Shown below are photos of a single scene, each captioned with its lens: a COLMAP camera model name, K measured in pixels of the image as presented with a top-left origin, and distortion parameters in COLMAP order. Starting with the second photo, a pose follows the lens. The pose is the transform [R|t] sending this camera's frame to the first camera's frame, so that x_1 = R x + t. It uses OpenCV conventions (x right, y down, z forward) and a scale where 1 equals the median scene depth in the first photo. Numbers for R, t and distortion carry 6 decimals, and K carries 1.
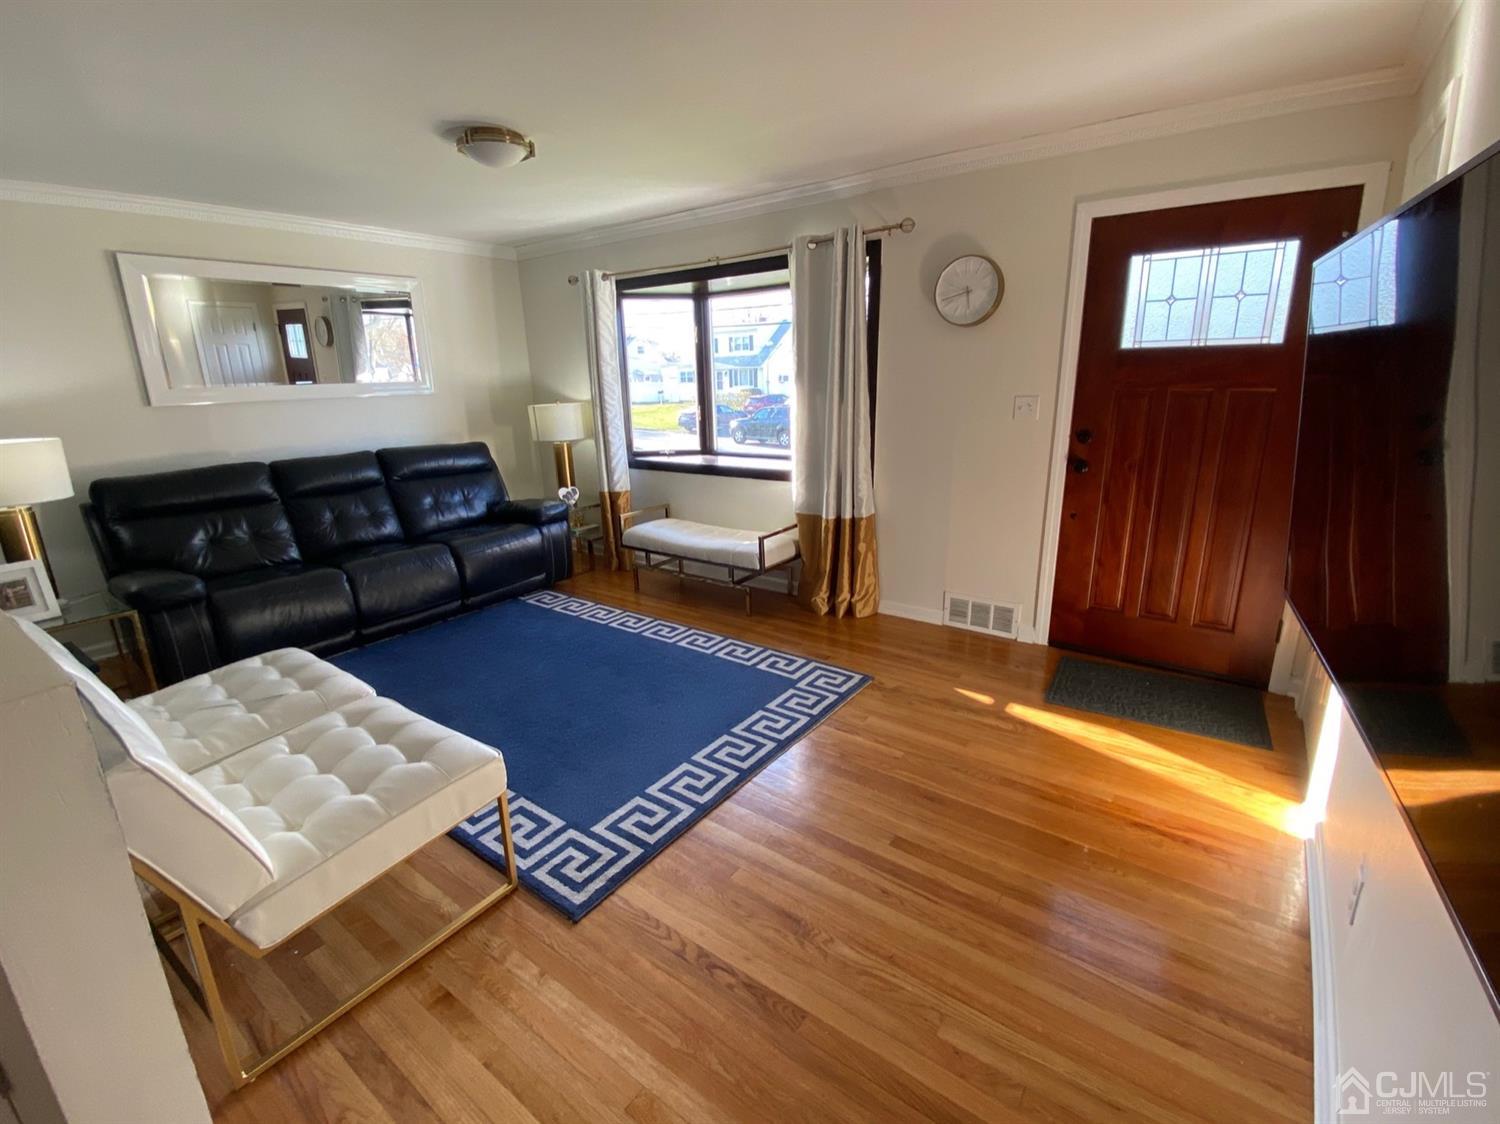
lens RADIAL K [[657.8, 0, 756.5], [0, 657.8, 555.7], [0, 0, 1]] dist [-0.010763, -0.000654]
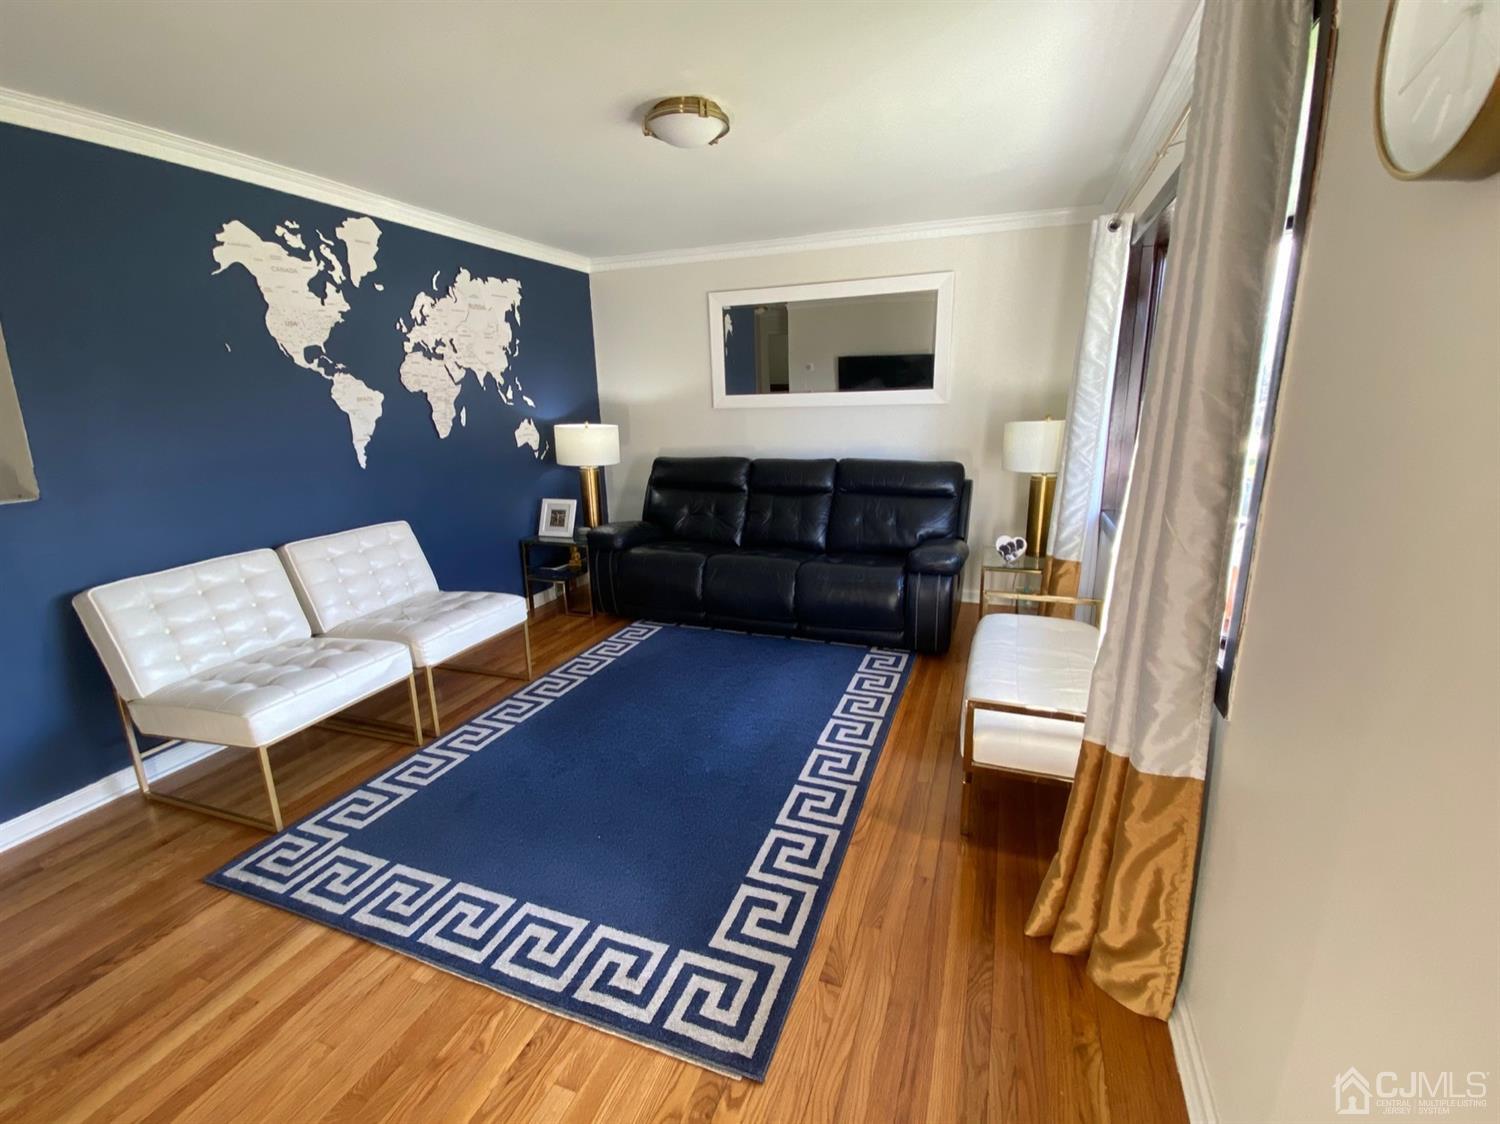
lens RADIAL K [[657.8, 0, 756.6], [0, 657.8, 561.9], [0, 0, 1]] dist [-0.010763, -0.000654]
pose [[0.263097, 0.249199, -0.932030, 0.534030], [-0.233928, 0.953714, 0.188963, -0.247149], [0.935980, 0.168312, 0.309214, 0.863123]]
